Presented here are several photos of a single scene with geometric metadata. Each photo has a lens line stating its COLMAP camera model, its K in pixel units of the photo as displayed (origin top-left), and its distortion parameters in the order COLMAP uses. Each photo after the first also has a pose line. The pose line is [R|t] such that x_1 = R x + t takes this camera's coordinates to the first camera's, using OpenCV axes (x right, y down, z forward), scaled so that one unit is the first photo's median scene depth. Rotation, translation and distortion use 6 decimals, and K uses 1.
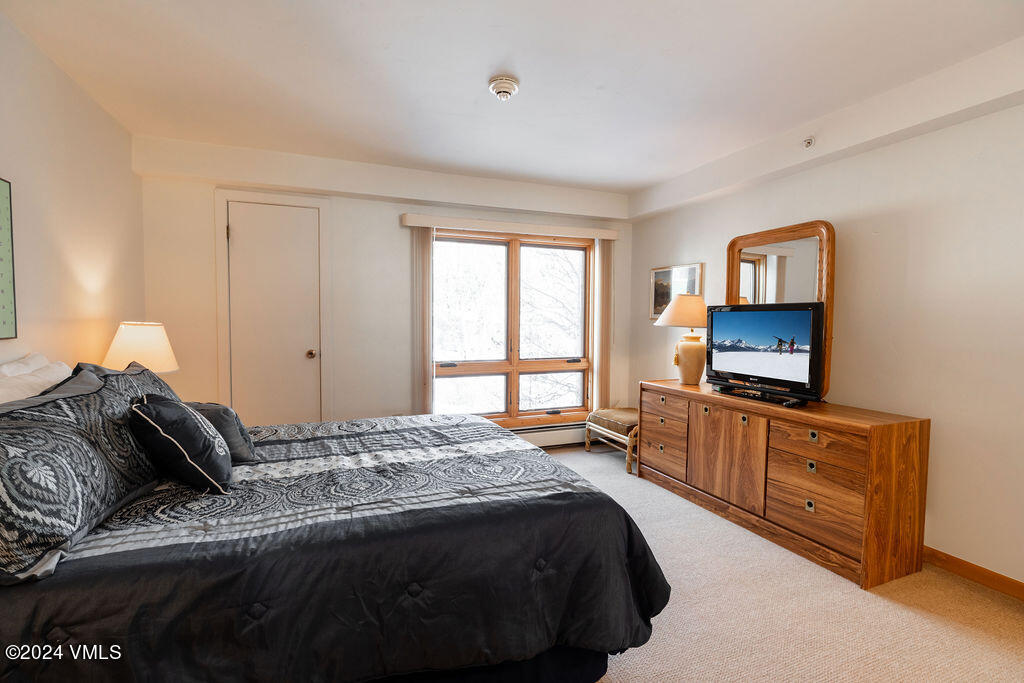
lens RADIAL K [[461.6, 0, 510.2], [0, 461.6, 341.5], [0, 0, 1]] dist [-0.003239, 0.000296]
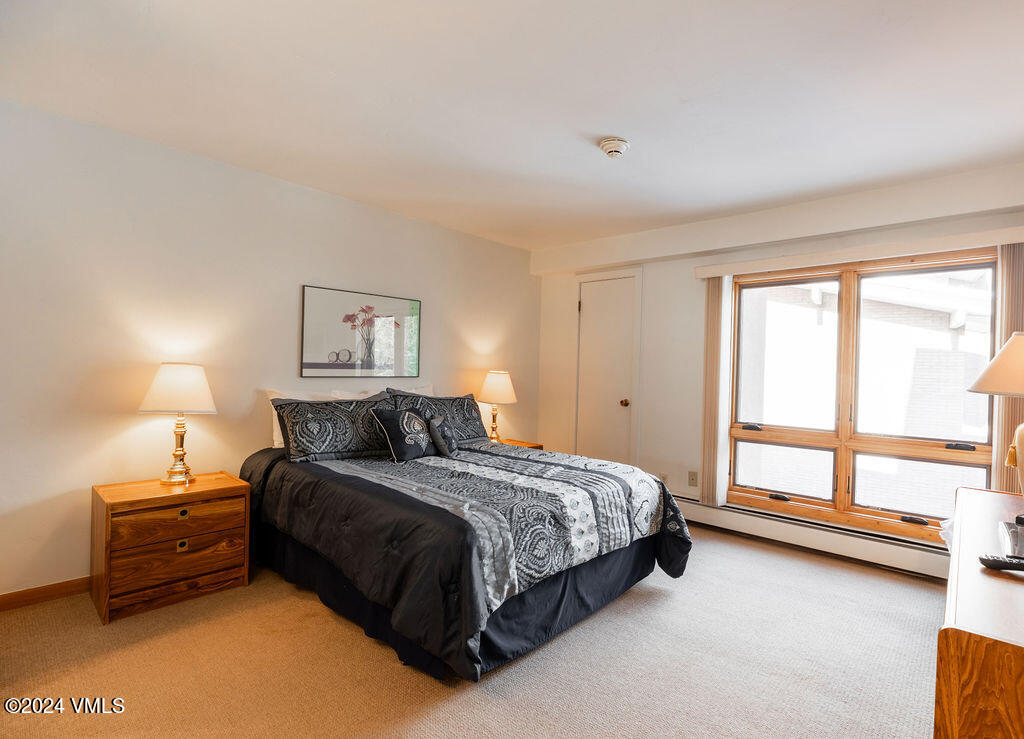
lens RADIAL K [[499.8, 0, 556.1], [0, 499.8, 369.8], [0, 0, 1]] dist [-0.005326, -0.000227]
pose [[0.472074, 0.007615, -0.881526, 0.613583], [-0.066002, 0.997461, -0.026729, -0.009832], [0.879085, 0.070801, 0.471378, 0.264301]]
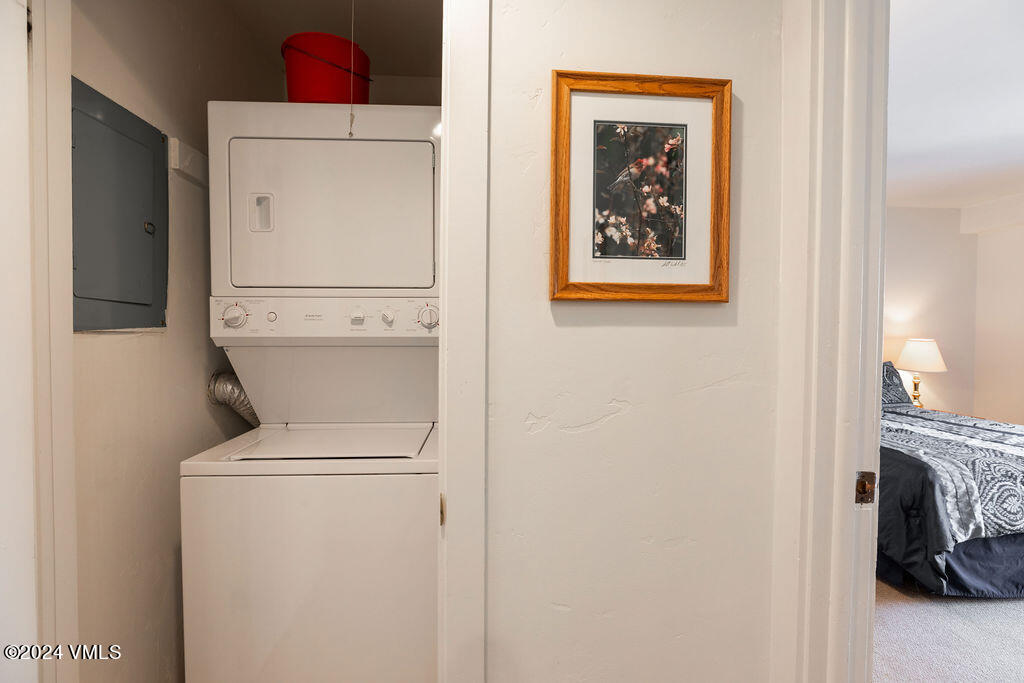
lens RADIAL K [[461.6, 0, 512.6], [0, 461.6, 343.9], [0, 0, 1]] dist [-0.003239, 0.000296]
pose [[-0.292858, 0.012231, -0.956078, 0.817242], [-0.051673, 0.998254, 0.028599, 0.000976], [0.954759, 0.057779, -0.291714, 0.102409]]
